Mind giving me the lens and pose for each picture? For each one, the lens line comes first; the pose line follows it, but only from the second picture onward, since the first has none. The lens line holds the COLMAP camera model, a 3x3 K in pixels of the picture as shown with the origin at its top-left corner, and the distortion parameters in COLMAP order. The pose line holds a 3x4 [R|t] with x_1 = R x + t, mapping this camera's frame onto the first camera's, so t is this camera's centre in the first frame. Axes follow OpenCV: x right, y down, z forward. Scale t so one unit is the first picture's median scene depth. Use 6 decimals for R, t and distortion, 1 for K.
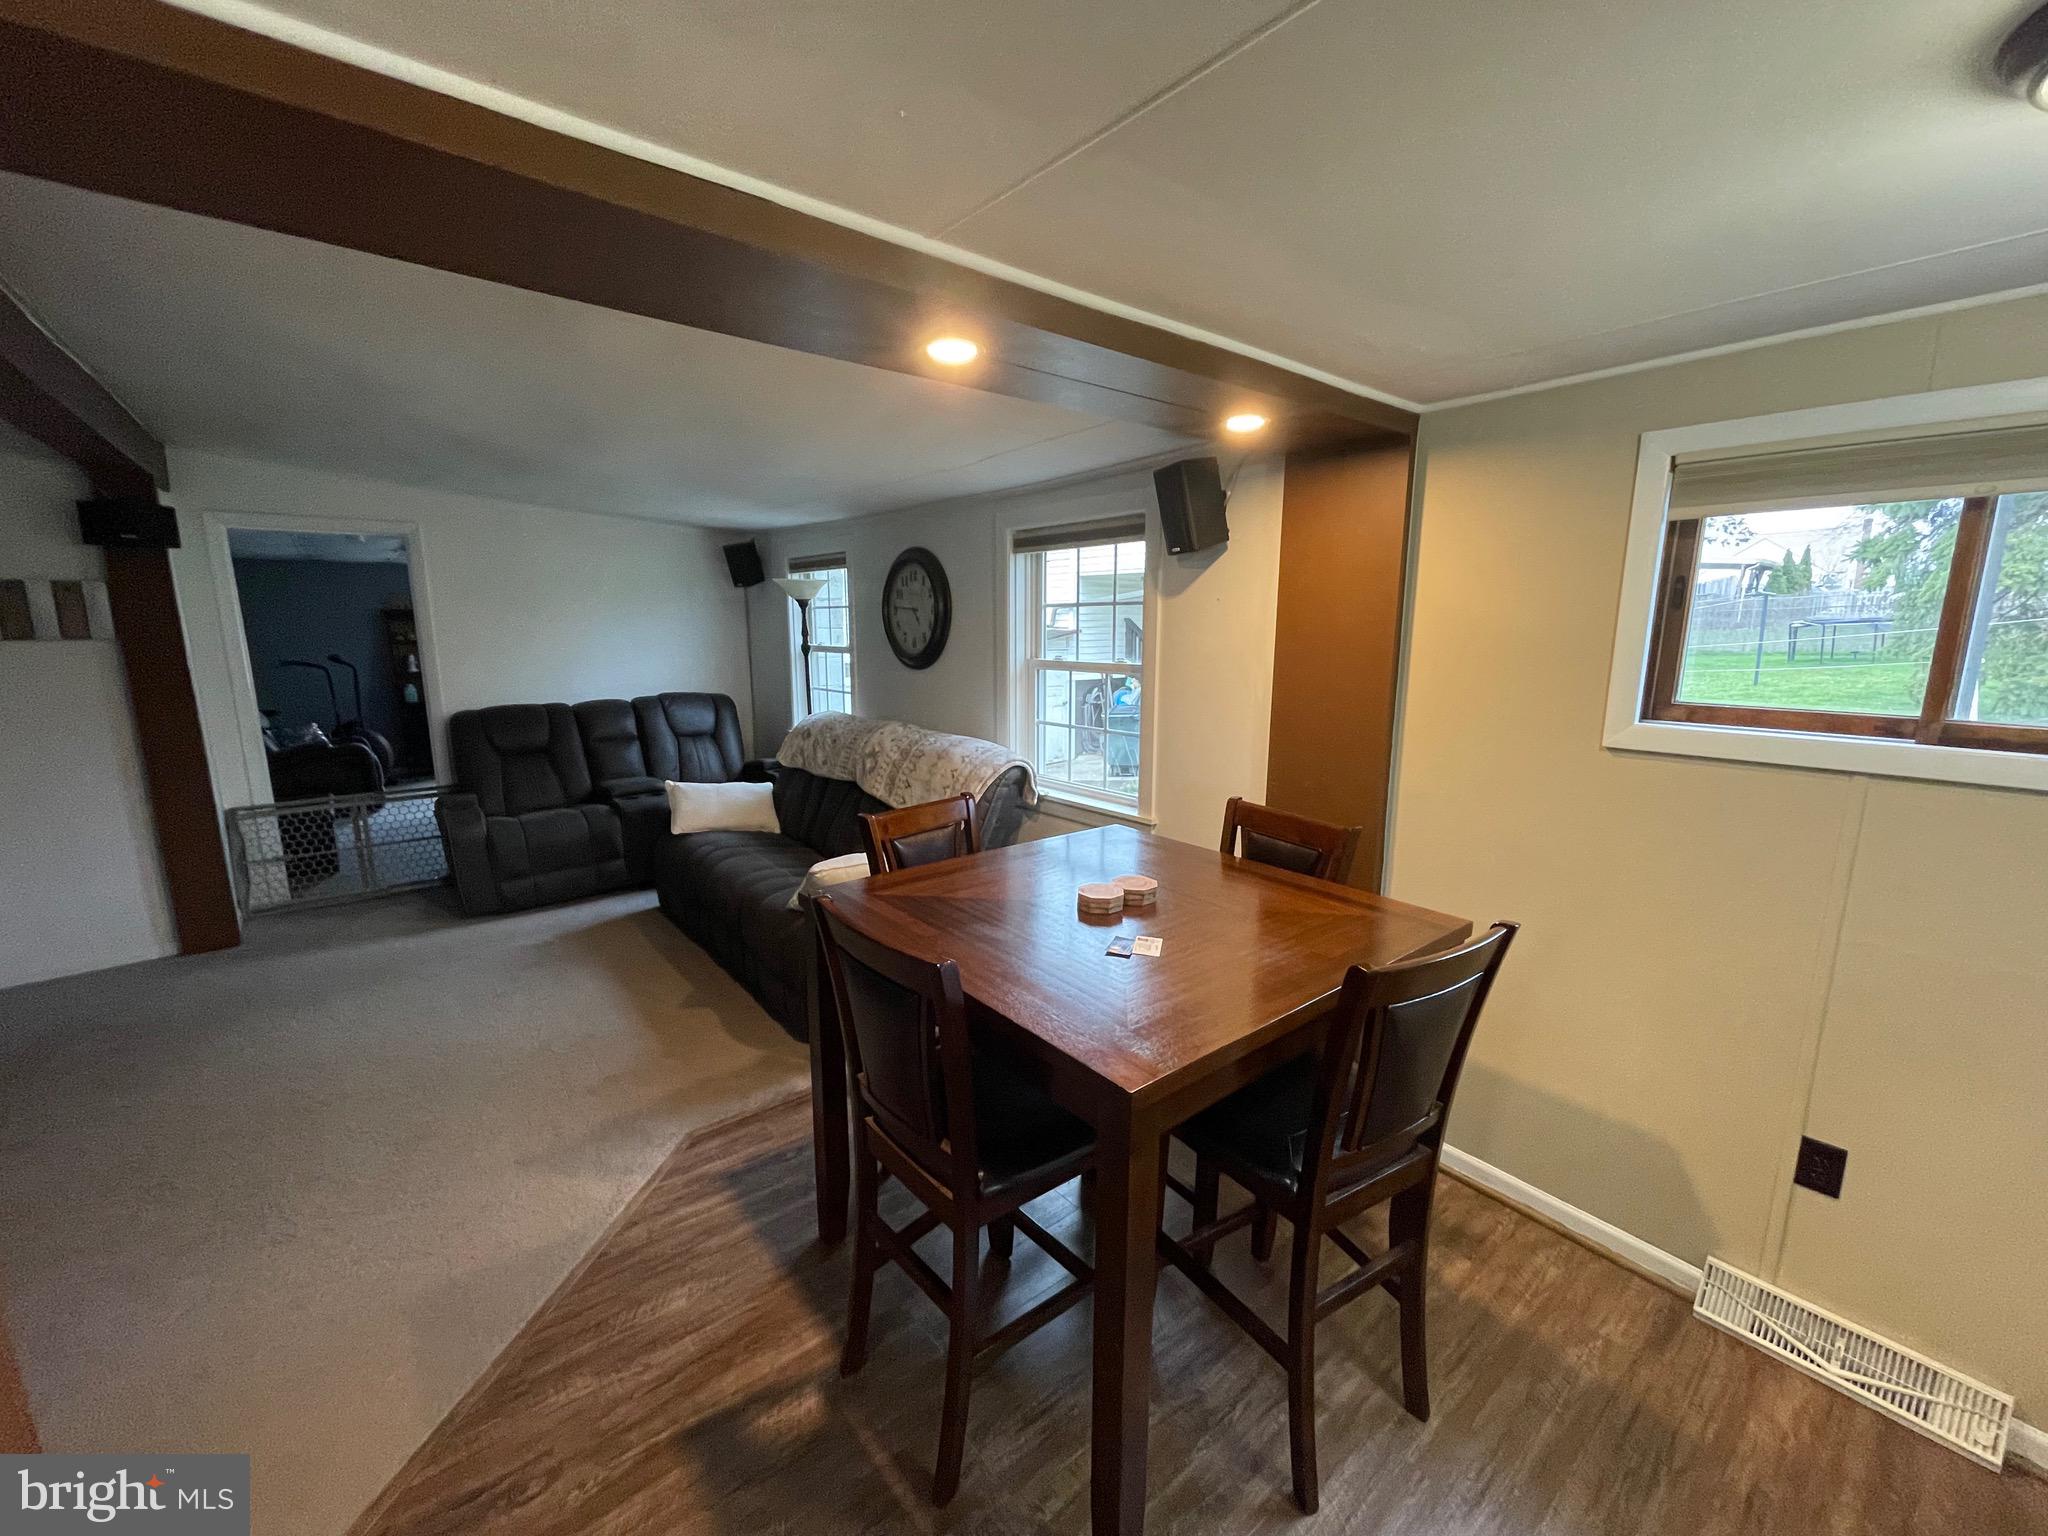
lens RADIAL K [[824.9, 0, 1024.0], [0, 824.9, 768.0], [0, 0, 1]] dist [0.005819, -0.000054]
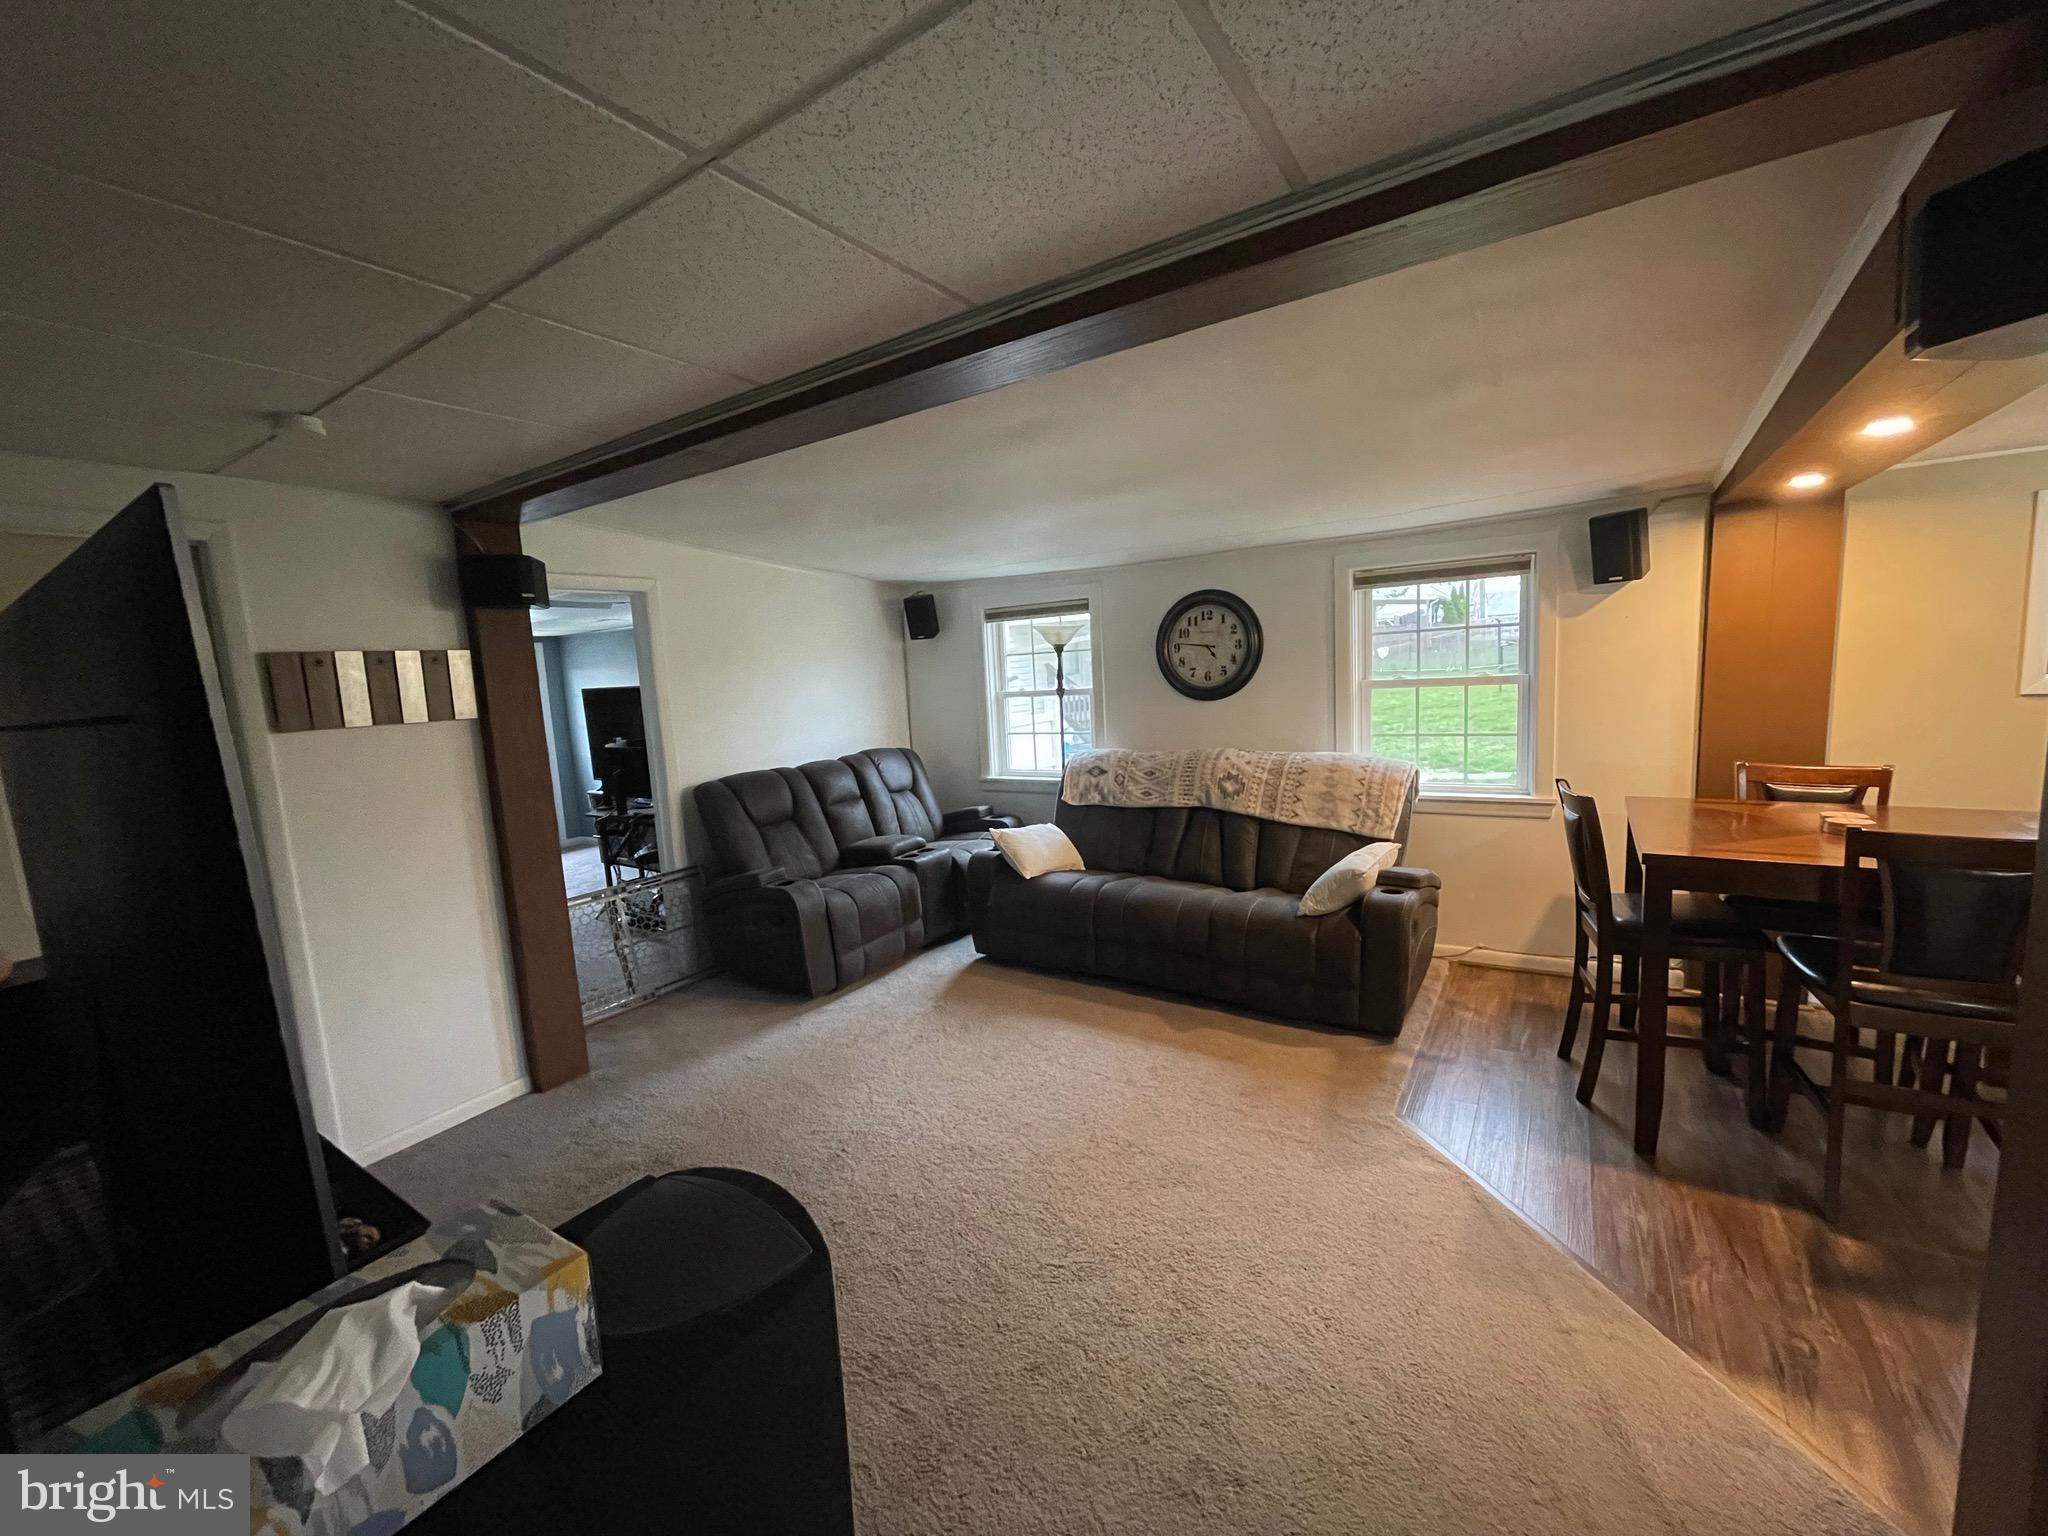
lens RADIAL K [[824.9, 0, 1024.0], [0, 824.9, 768.0], [0, 0, 1]] dist [0.005819, -0.000054]
pose [[0.951603, -0.083999, 0.295628, -0.688153], [0.104318, 0.993098, -0.053615, 0.000313], [-0.289084, 0.081859, 0.953797, 0.045406]]
